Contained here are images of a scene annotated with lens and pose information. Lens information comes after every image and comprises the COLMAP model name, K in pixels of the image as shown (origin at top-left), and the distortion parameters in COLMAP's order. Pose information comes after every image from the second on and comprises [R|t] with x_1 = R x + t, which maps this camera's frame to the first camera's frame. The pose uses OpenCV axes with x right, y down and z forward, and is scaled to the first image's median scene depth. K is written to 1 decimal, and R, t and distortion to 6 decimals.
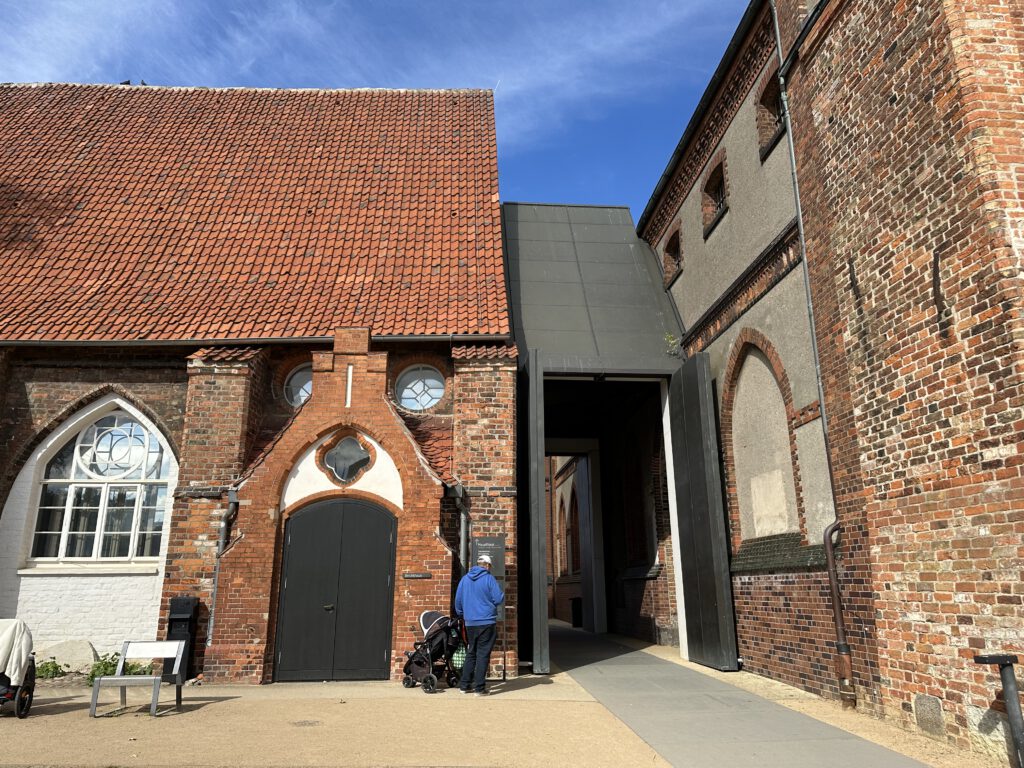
lens RADIAL K [[718.3, 0, 514.1], [0, 718.3, 385.1], [0, 0, 1]] dist [-0.004894, -0.000753]
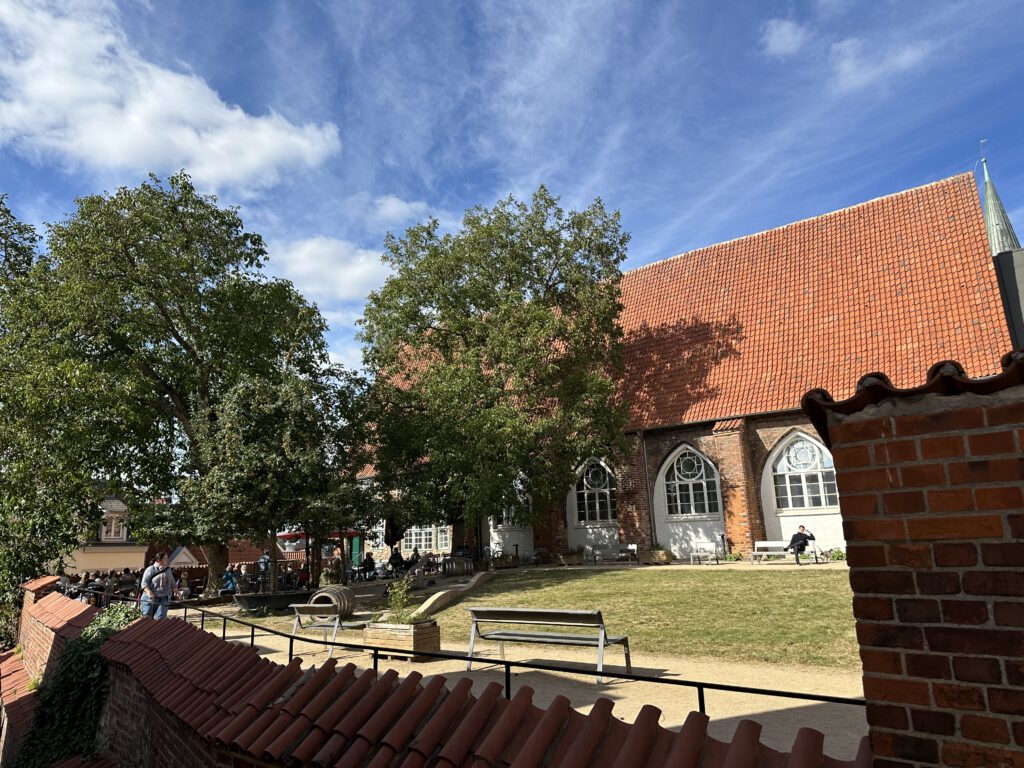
lens RADIAL K [[718.3, 0, 515.3], [0, 718.3, 376.5], [0, 0, 1]] dist [-0.004894, -0.000753]
pose [[0.780630, -0.151820, -0.606274, 0.083143], [0.184681, 0.982764, -0.008306, -0.234449], [0.597085, -0.105483, 0.795212, -0.970649]]
